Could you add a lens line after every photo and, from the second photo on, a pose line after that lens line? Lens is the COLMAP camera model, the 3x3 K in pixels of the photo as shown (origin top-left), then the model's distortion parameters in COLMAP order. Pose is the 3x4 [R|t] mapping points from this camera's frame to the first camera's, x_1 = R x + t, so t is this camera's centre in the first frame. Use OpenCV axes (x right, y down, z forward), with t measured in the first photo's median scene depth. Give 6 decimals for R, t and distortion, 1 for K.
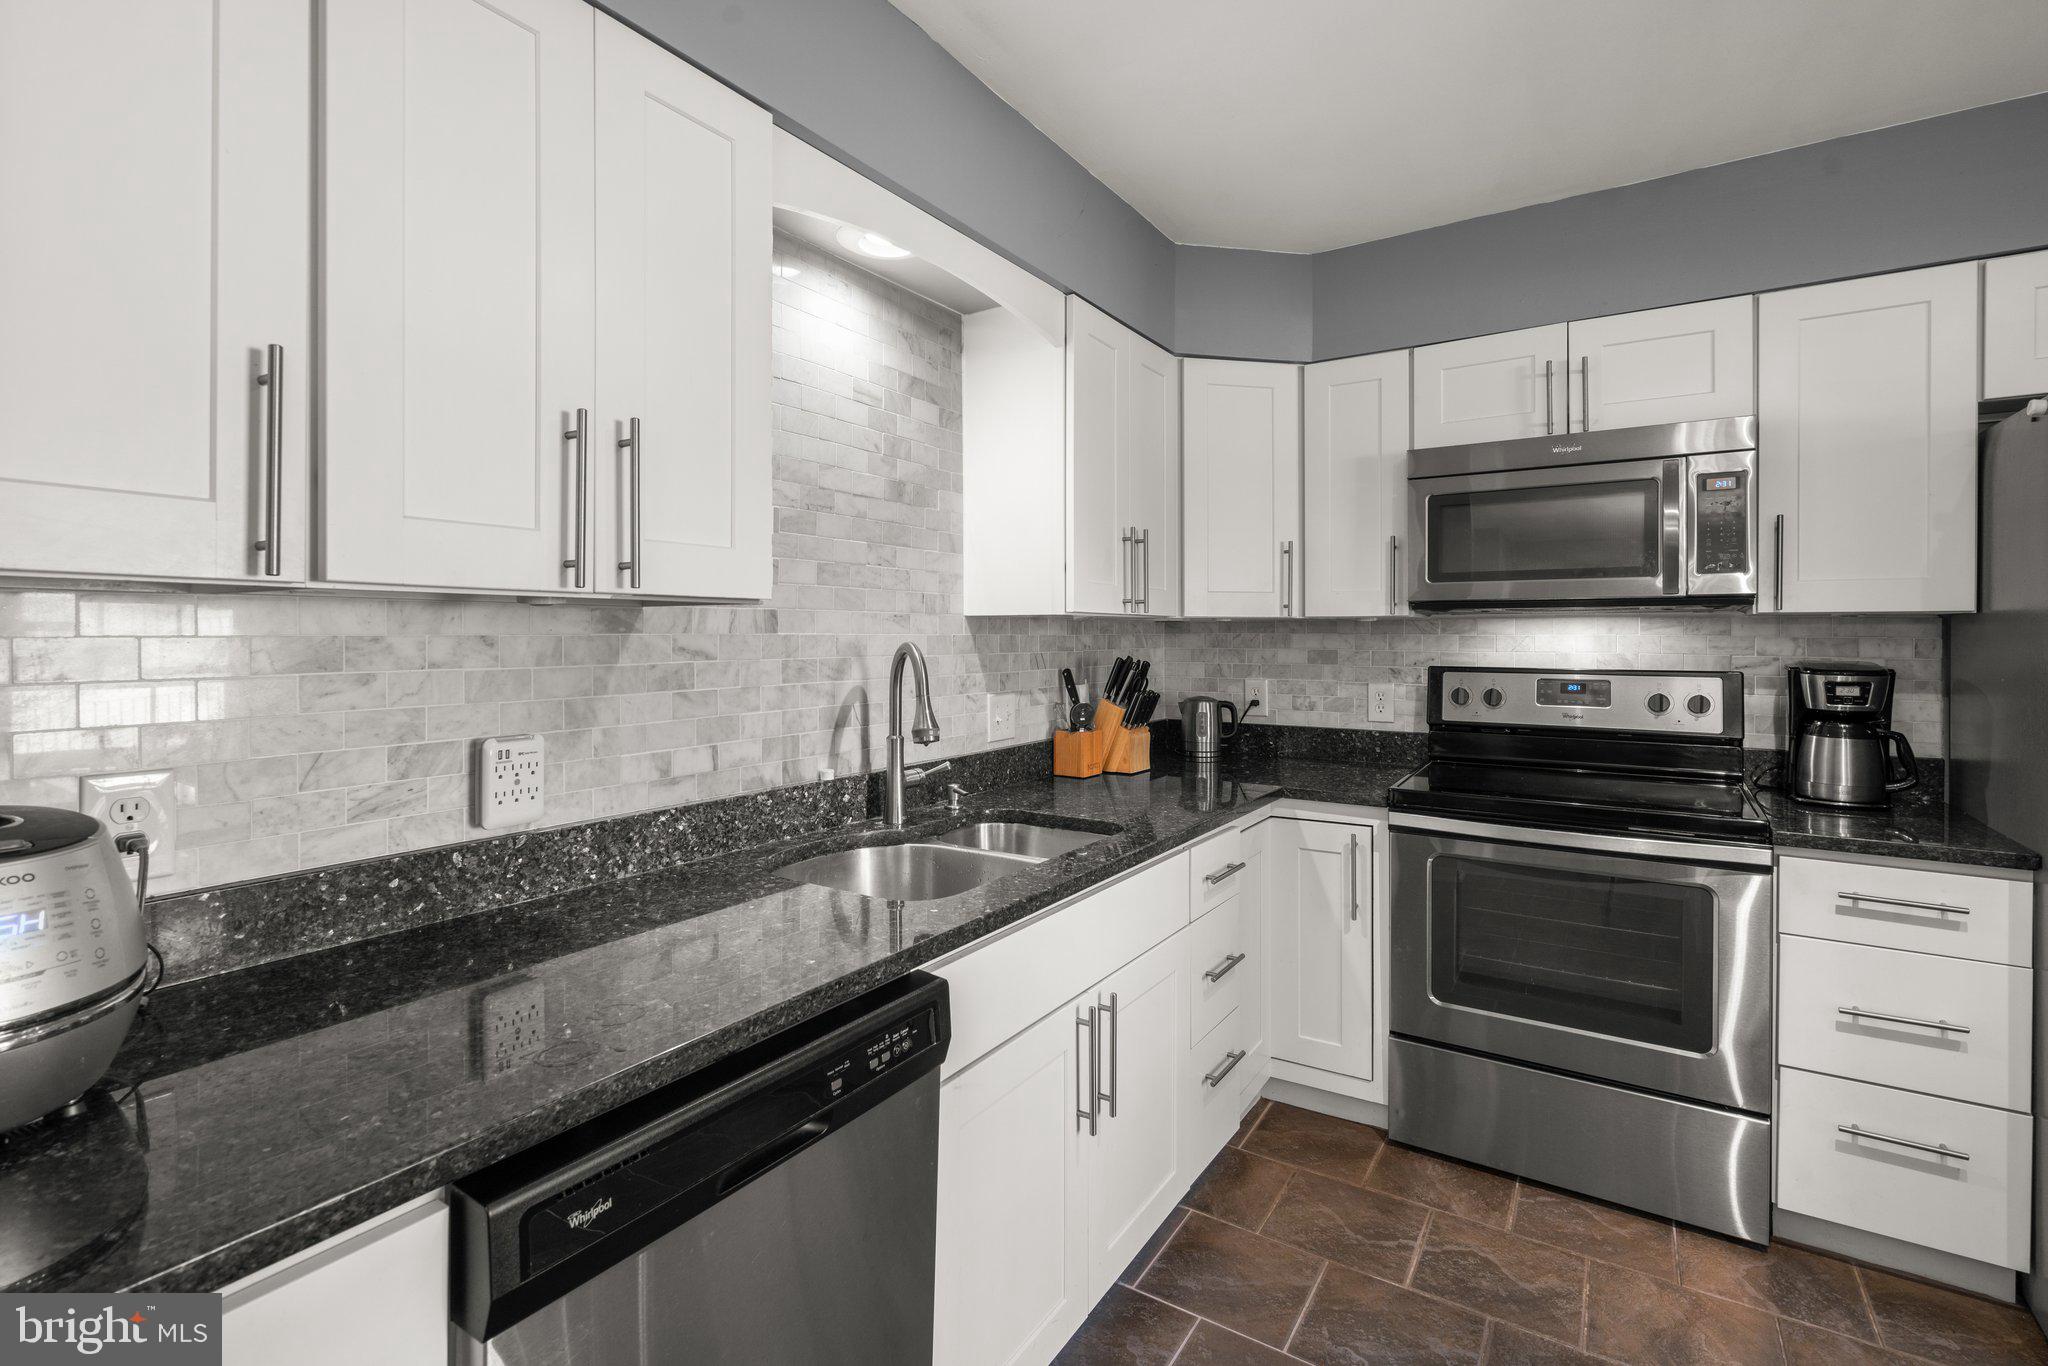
lens RADIAL K [[937.6, 0, 1020.4], [0, 937.6, 636.3], [0, 0, 1]] dist [-0.005202, 0.002280]
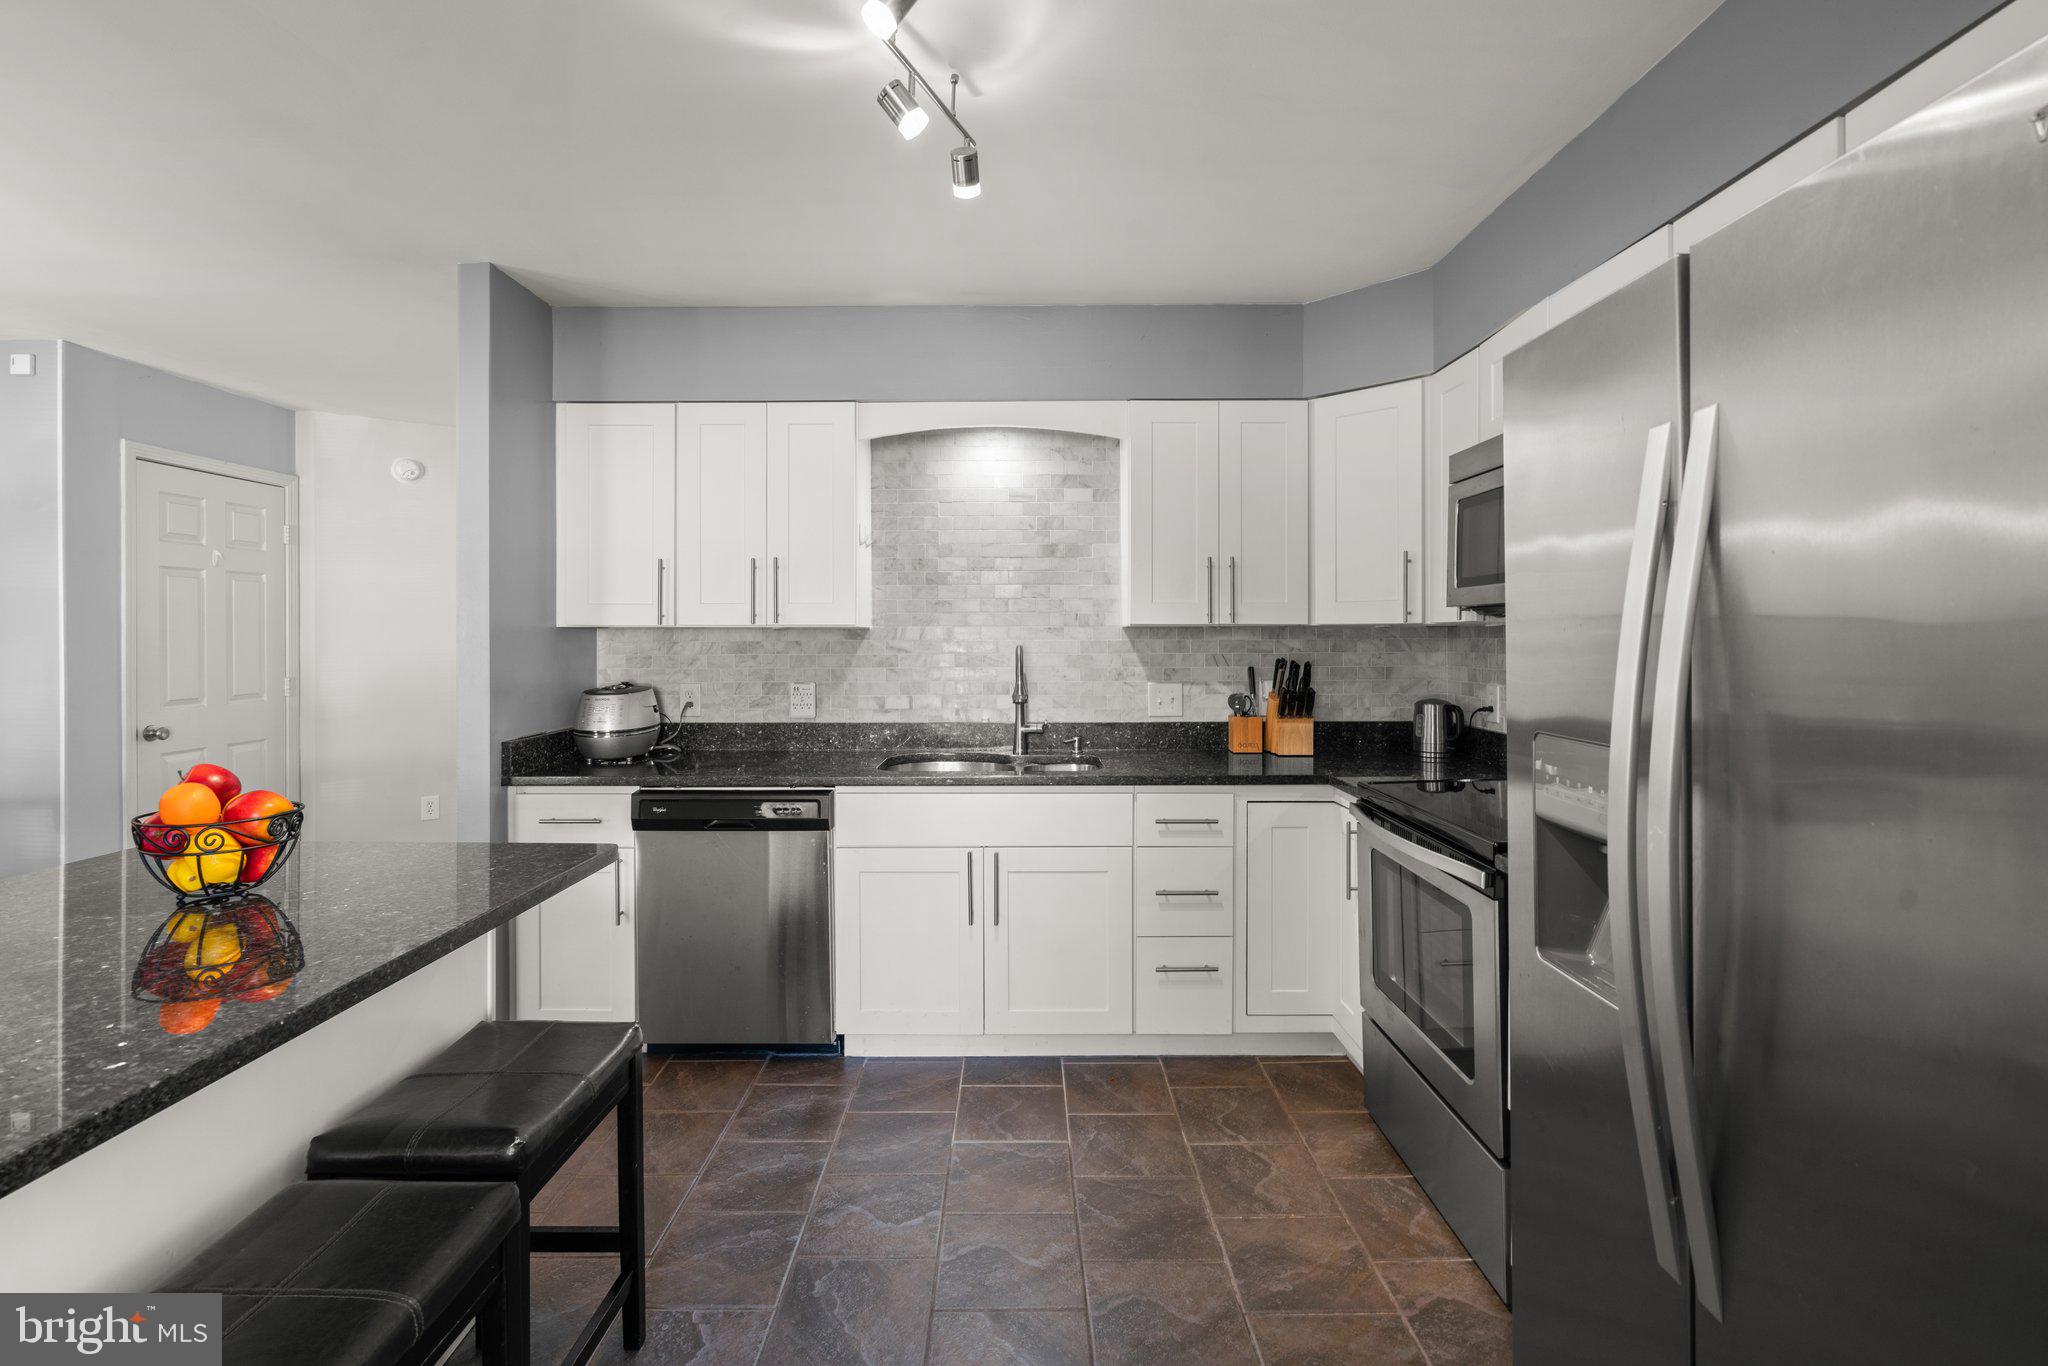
lens RADIAL K [[937.6, 0, 1022.4], [0, 937.6, 643.4], [0, 0, 1]] dist [-0.005202, 0.002280]
pose [[0.545782, 0.005732, -0.837907, 1.104196], [0.001541, 0.999968, 0.007845, -0.008315], [0.837926, -0.005573, 0.545756, 0.081797]]
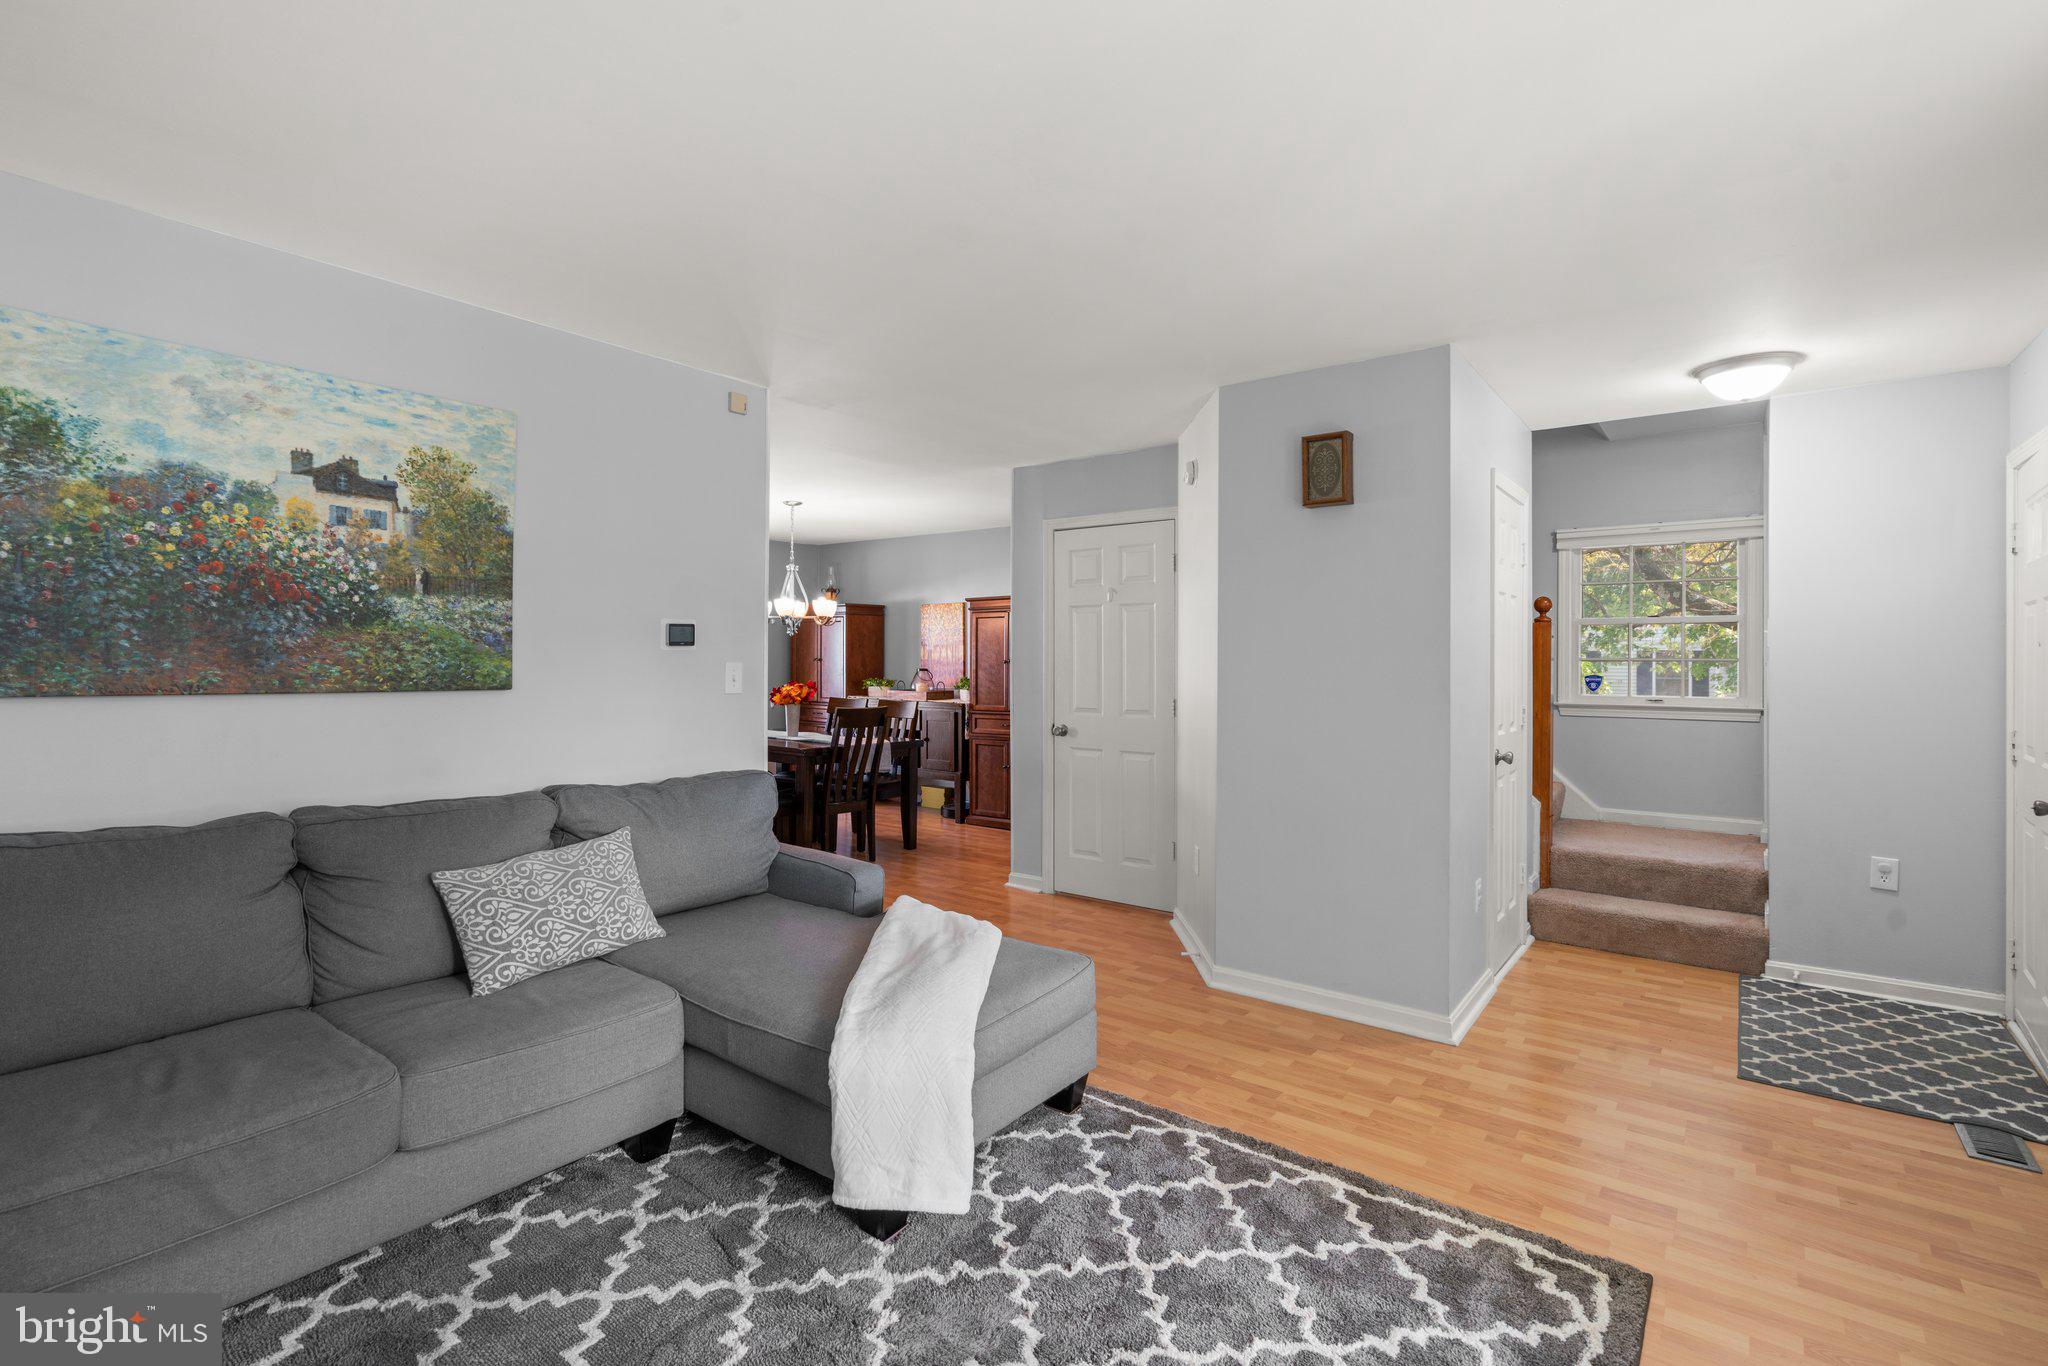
lens RADIAL K [[937.6, 0, 1029.4], [0, 937.6, 660.5], [0, 0, 1]] dist [-0.005202, 0.002280]
pose [[-0.997989, -0.008726, 0.062777, -1.137716], [-0.008613, 0.999961, 0.002072, -0.009847], [-0.062792, 0.001527, -0.998025, 1.887764]]
